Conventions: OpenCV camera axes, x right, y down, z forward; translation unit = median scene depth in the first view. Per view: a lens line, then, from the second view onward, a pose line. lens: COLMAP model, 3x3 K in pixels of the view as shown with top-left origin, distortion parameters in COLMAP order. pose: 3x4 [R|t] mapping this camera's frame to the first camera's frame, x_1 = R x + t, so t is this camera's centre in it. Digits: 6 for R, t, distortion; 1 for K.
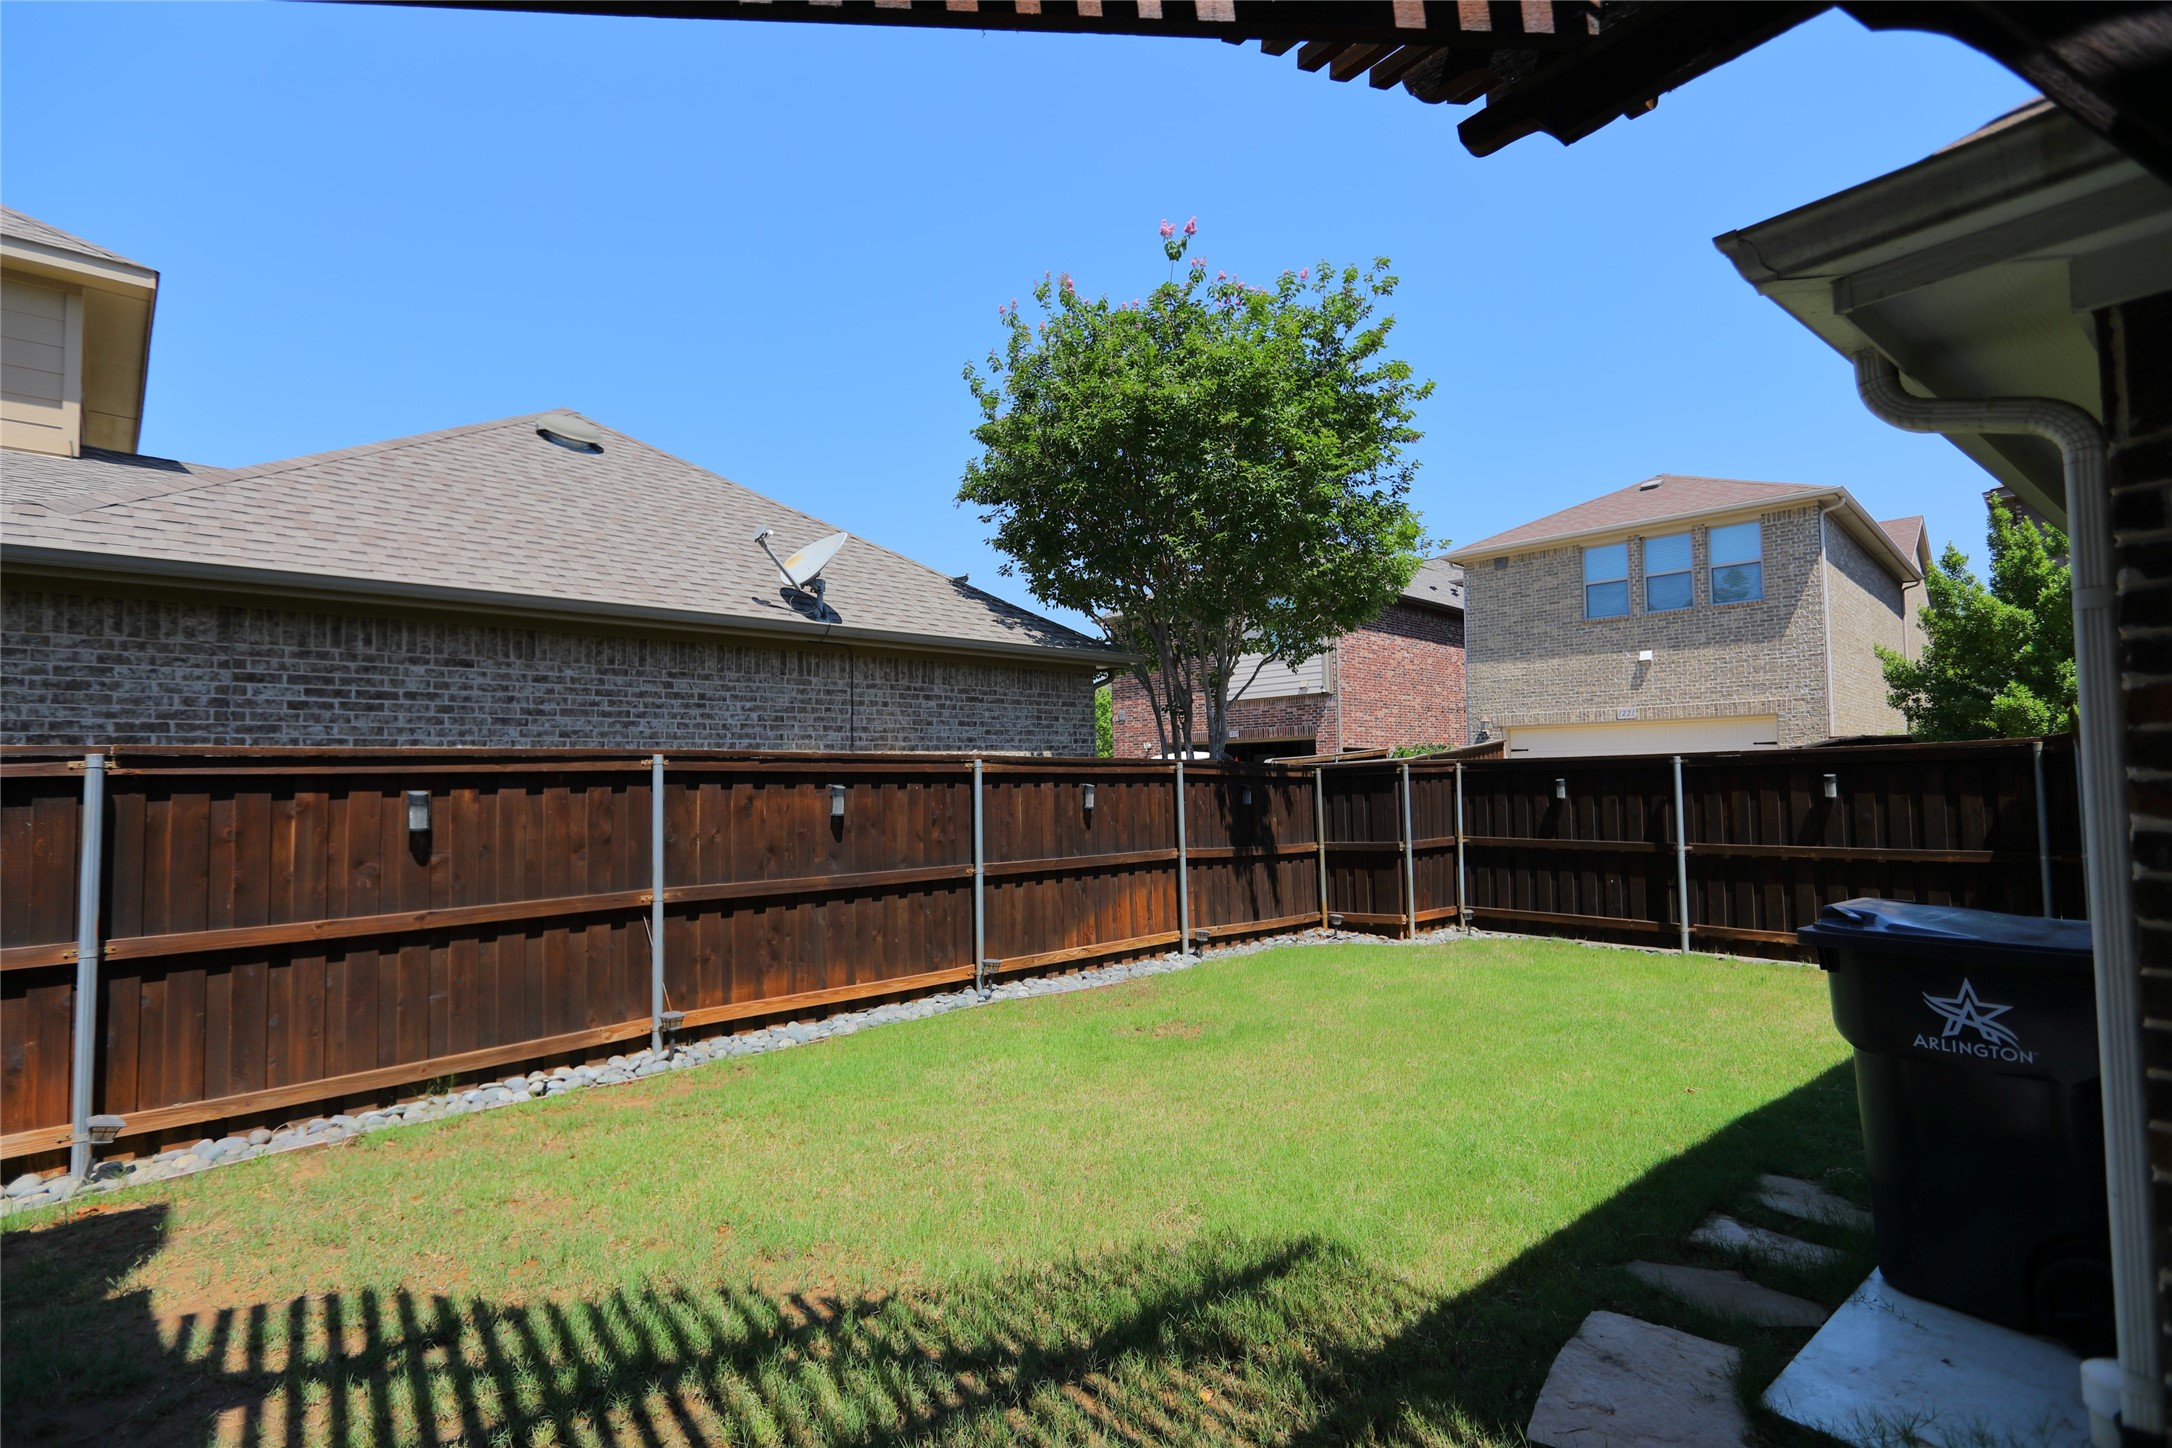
lens RADIAL K [[1004.1, 0, 1086.0], [0, 1004.1, 724.0], [0, 0, 1]] dist [-0.001986, -0.000561]
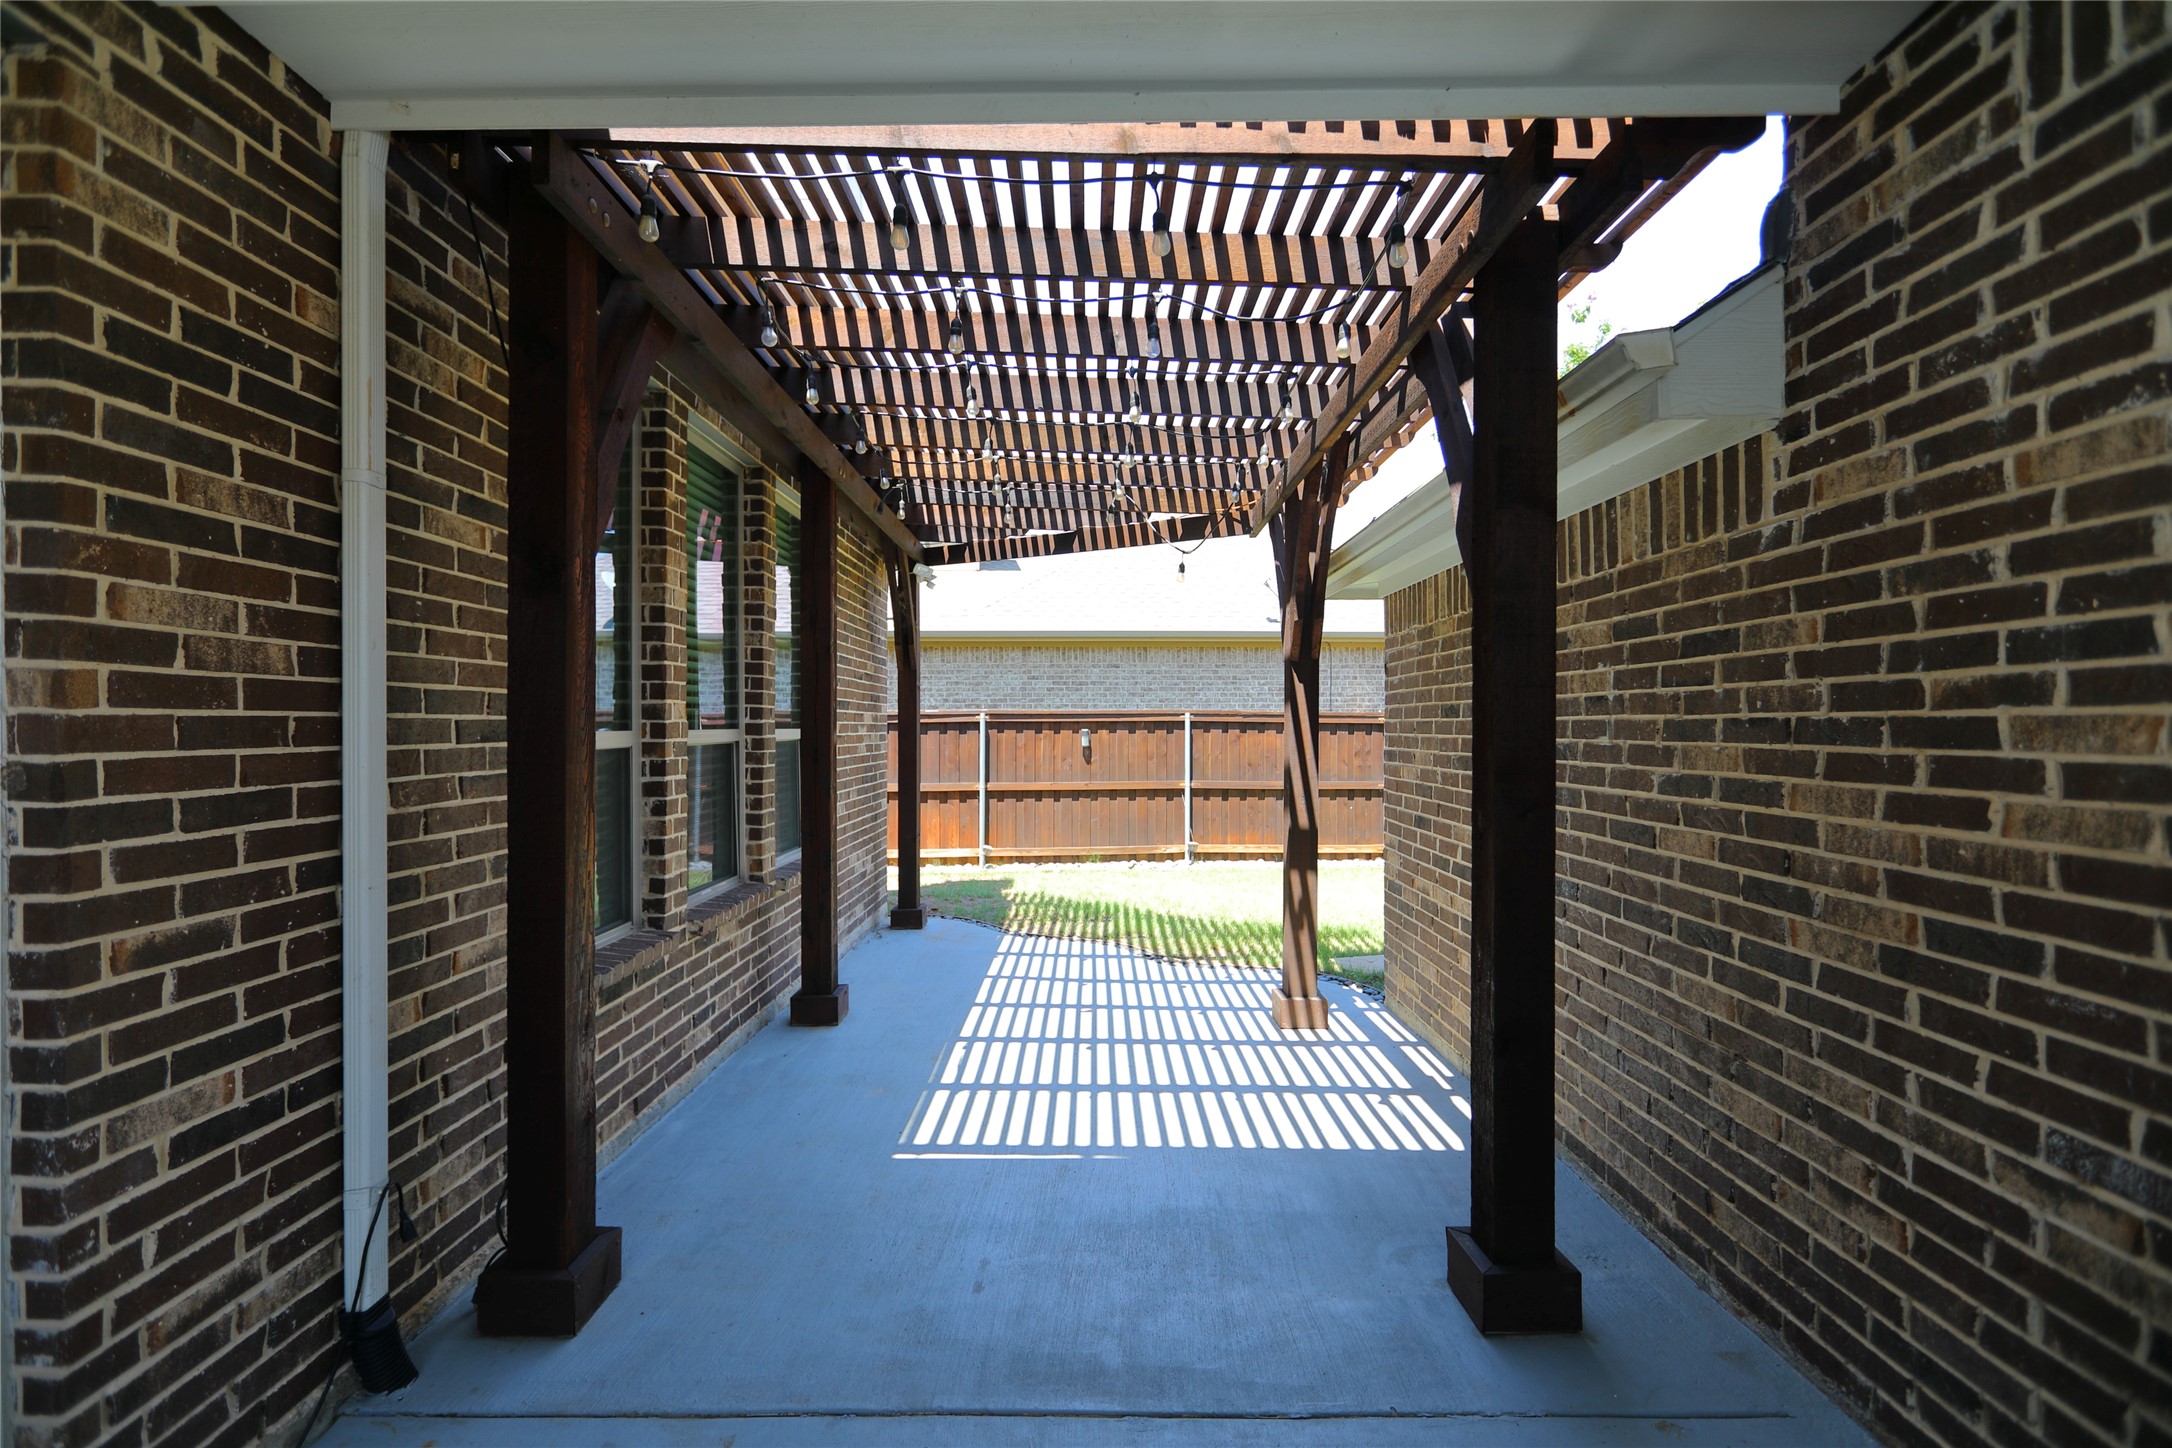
lens RADIAL K [[971.9, 0, 1092.0], [0, 971.9, 732.1], [0, 0, 1]] dist [0.000521, -0.000161]
pose [[0.771347, 0.013129, -0.636279, 0.705011], [0.020482, 0.998757, 0.045439, -0.025220], [0.636085, -0.048082, 0.770120, -0.646297]]
